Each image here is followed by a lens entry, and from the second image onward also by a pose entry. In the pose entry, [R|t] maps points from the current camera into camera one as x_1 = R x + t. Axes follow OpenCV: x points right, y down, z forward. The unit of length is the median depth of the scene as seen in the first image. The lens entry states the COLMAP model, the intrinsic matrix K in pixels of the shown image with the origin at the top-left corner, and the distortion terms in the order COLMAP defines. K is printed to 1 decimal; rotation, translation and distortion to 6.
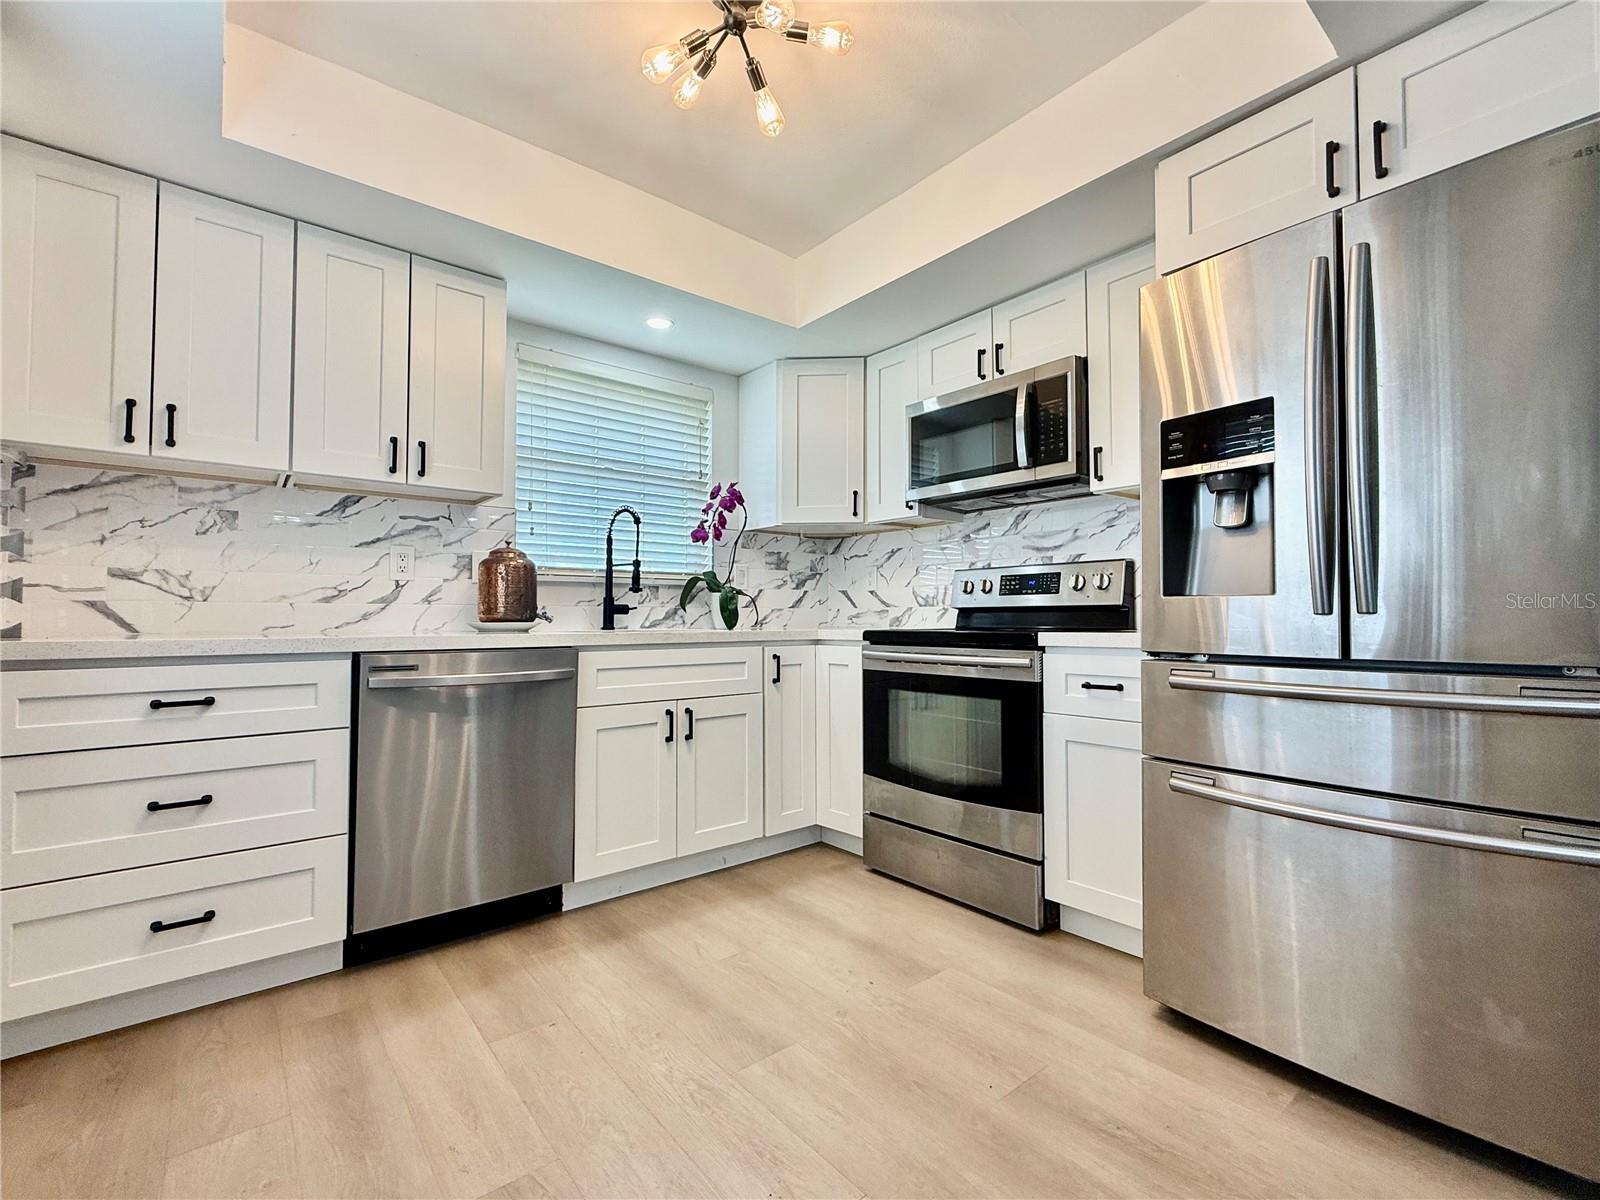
lens RADIAL K [[713.6, 0, 798.5], [0, 713.6, 600.5], [0, 0, 1]] dist [-0.005665, -0.001902]
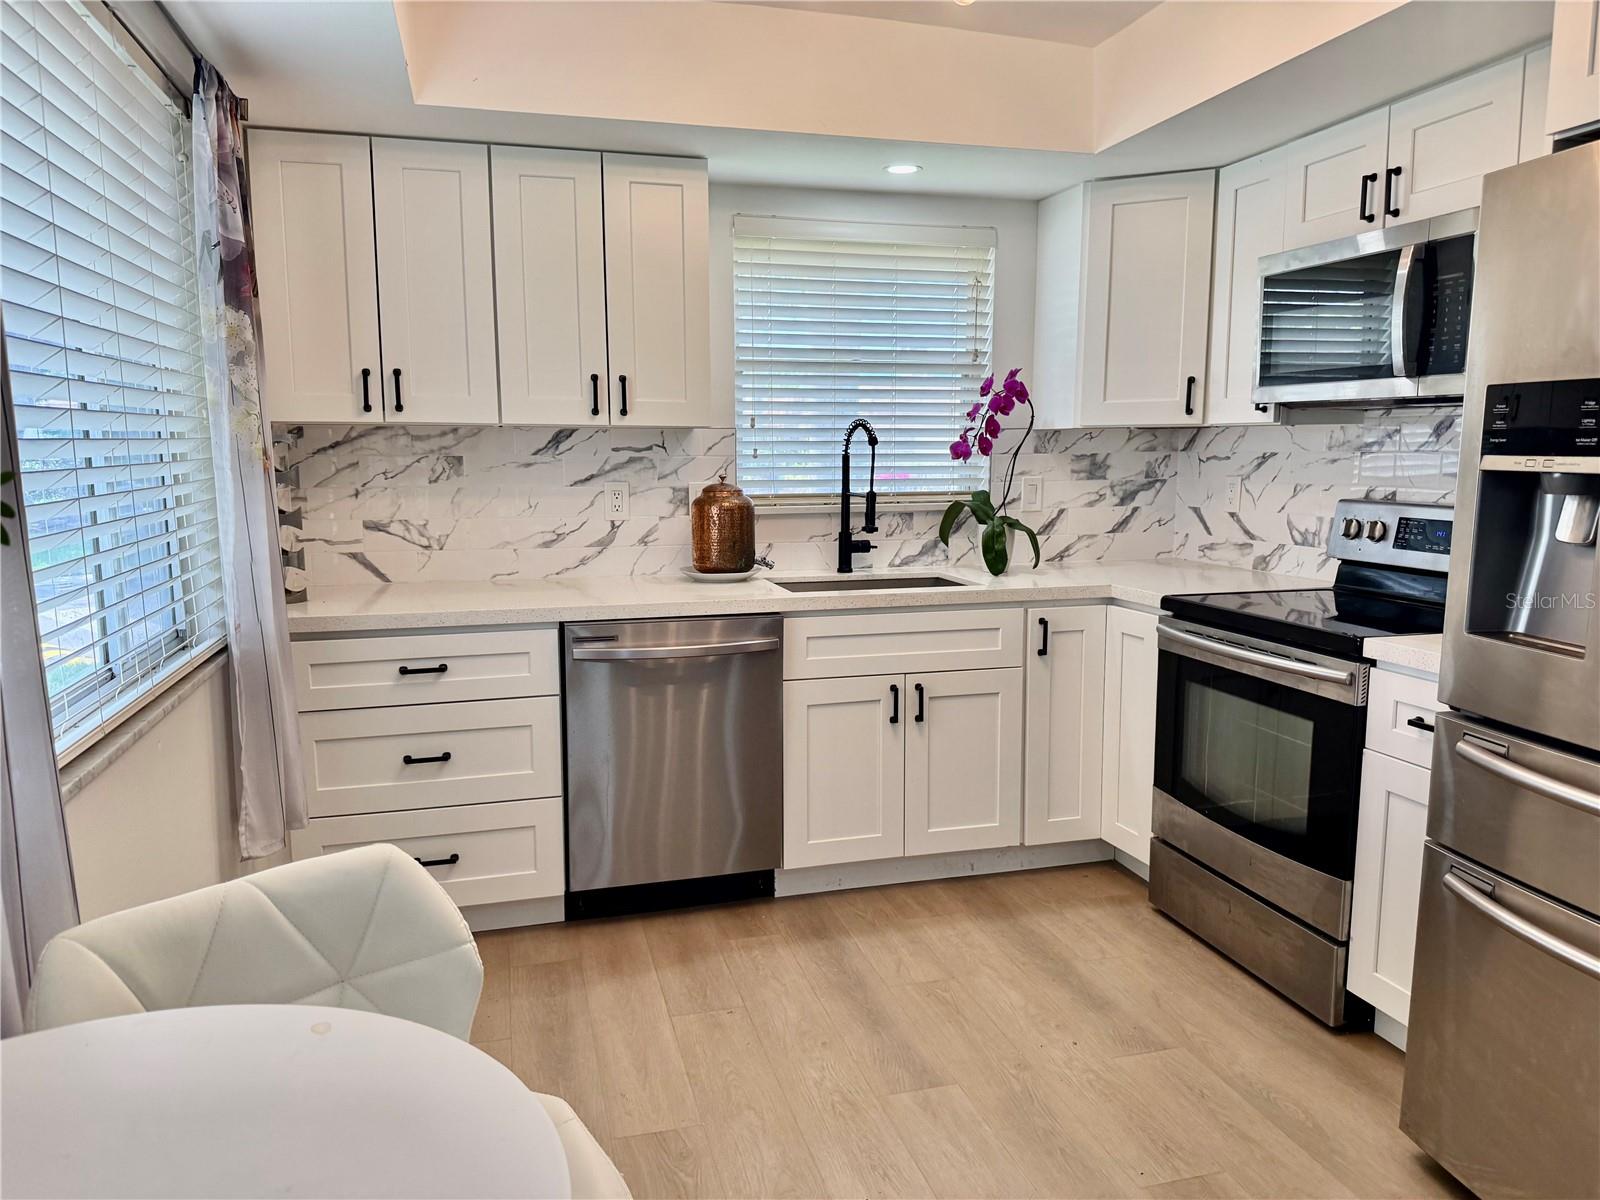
lens RADIAL K [[1131.7, 0, 792.3], [0, 1131.7, 600.0], [0, 0, 1]] dist [0.048678, -0.067294]
pose [[0.909349, 0.053101, -0.412631, 0.264425], [0.015779, 0.986705, 0.161753, -0.171012], [0.415735, -0.153601, 0.896421, -0.228061]]
